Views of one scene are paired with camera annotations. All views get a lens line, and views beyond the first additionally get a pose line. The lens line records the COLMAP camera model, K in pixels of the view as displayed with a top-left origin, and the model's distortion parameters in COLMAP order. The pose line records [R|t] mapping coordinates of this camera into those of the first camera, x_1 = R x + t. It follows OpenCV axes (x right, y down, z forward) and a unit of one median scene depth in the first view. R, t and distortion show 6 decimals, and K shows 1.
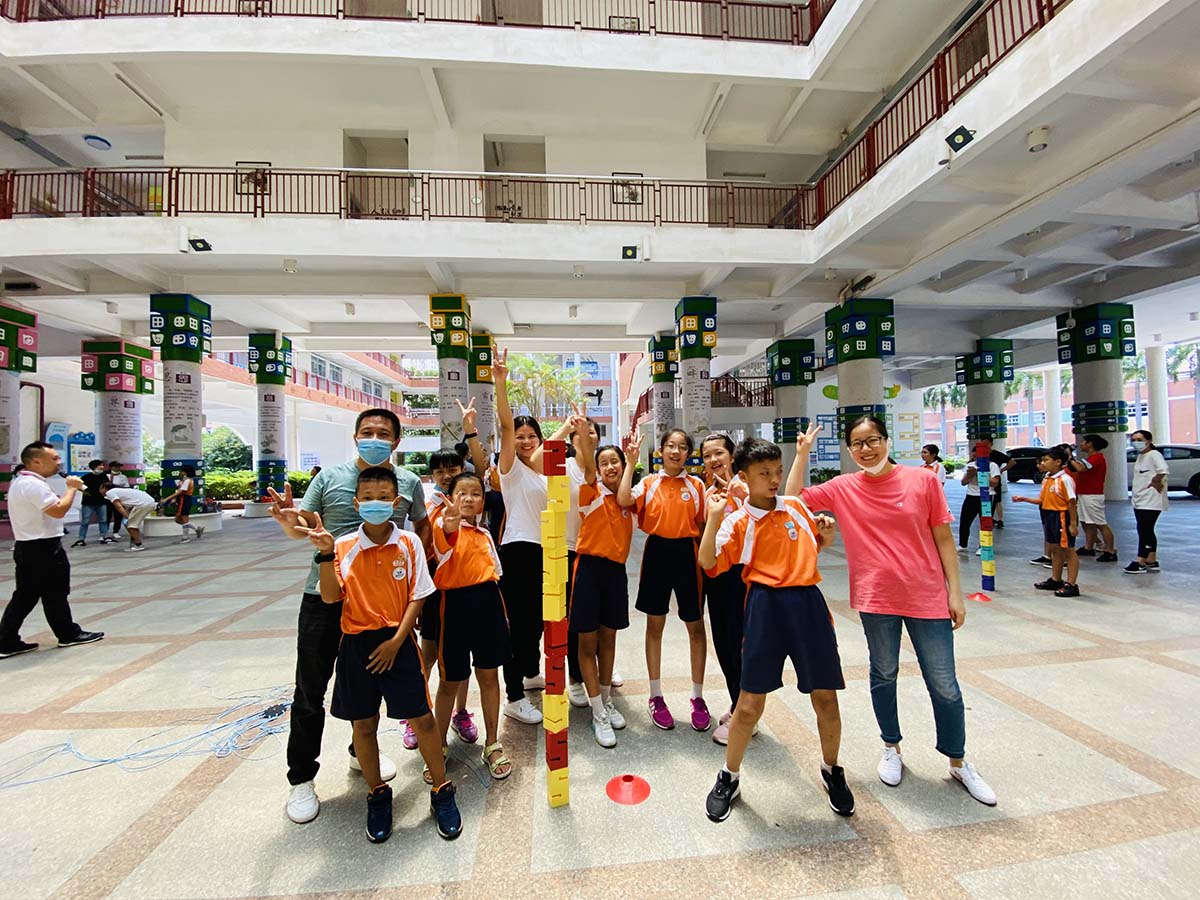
lens RADIAL K [[488.4, 0, 598.1], [0, 488.4, 458.7], [0, 0, 1]] dist [0.000529, -0.012600]
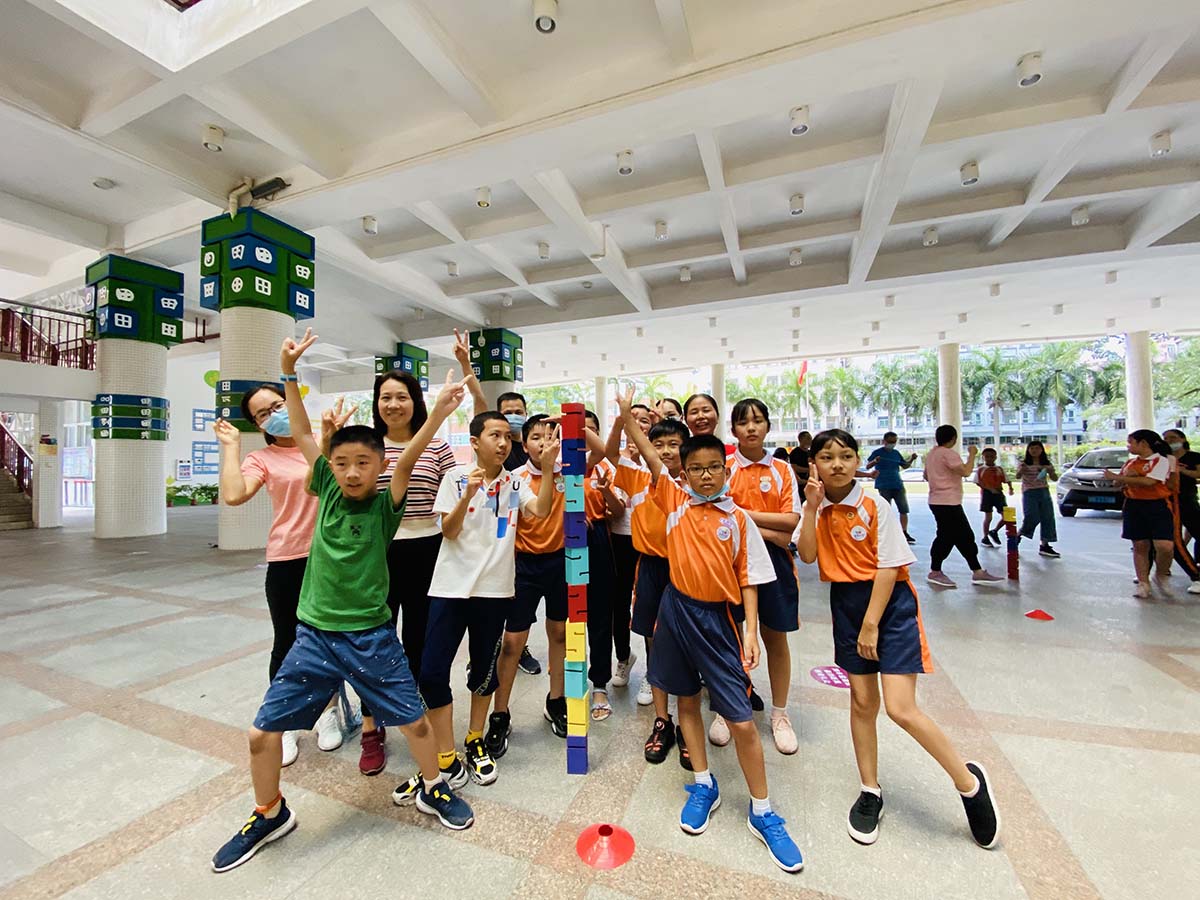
lens RADIAL K [[488.4, 0, 598.1], [0, 488.4, 458.7], [0, 0, 1]] dist [0.000529, -0.012600]
pose [[0.451285, 0.039138, 0.891521, 0.173647], [-0.007663, 0.999171, -0.039984, 0.011546], [-0.892347, 0.011212, 0.451211, 0.315245]]
